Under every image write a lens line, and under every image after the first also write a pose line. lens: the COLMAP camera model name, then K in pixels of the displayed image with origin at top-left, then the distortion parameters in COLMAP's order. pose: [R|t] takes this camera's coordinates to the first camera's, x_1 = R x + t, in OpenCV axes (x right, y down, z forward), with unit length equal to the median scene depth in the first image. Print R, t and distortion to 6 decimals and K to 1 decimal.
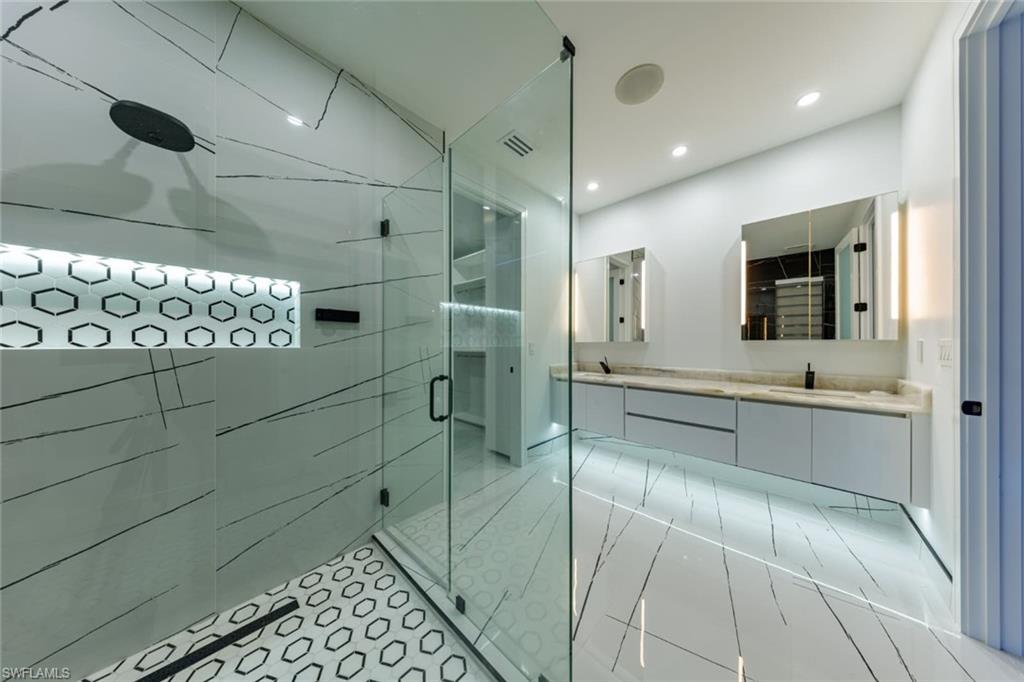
lens RADIAL K [[292.4, 0, 512.0], [0, 292.4, 341.0], [0, 0, 1]] dist [0.000492, -0.000049]
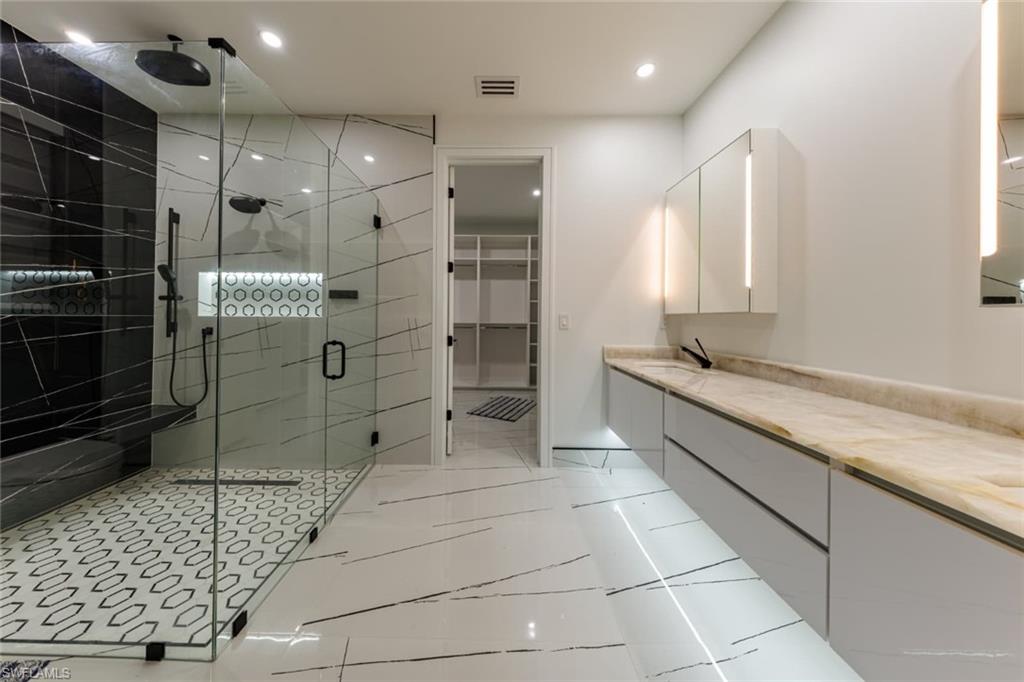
lens RADIAL K [[305.4, 0, 494.2], [0, 305.4, 313.1], [0, 0, 1]] dist [0.000639, 0.000001]
pose [[0.687602, -0.006496, -0.726059, 0.914262], [-0.000238, 0.999958, -0.009171, 0.014311], [0.726088, 0.006479, 0.687571, 0.510816]]
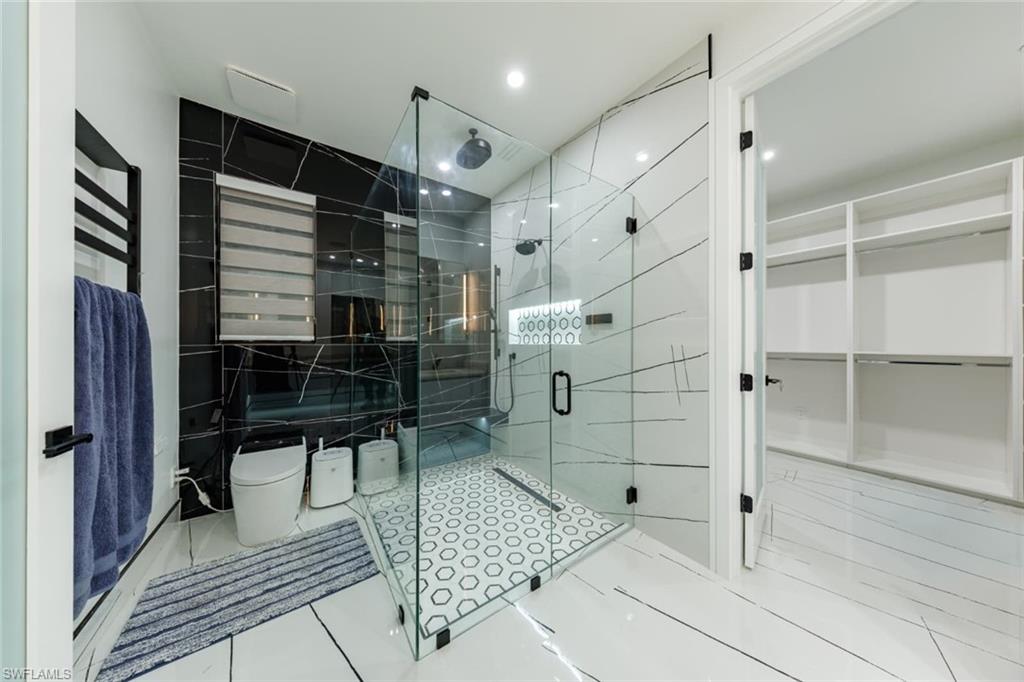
lens RADIAL K [[303.5, 0, 516.5], [0, 303.5, 340.9], [0, 0, 1]] dist [0.009832, -0.000083]
pose [[-0.176043, -0.008309, -0.984347, 0.711063], [0.009485, 0.999904, -0.010137, 0.015328], [0.984337, -0.011121, -0.175947, 0.854539]]
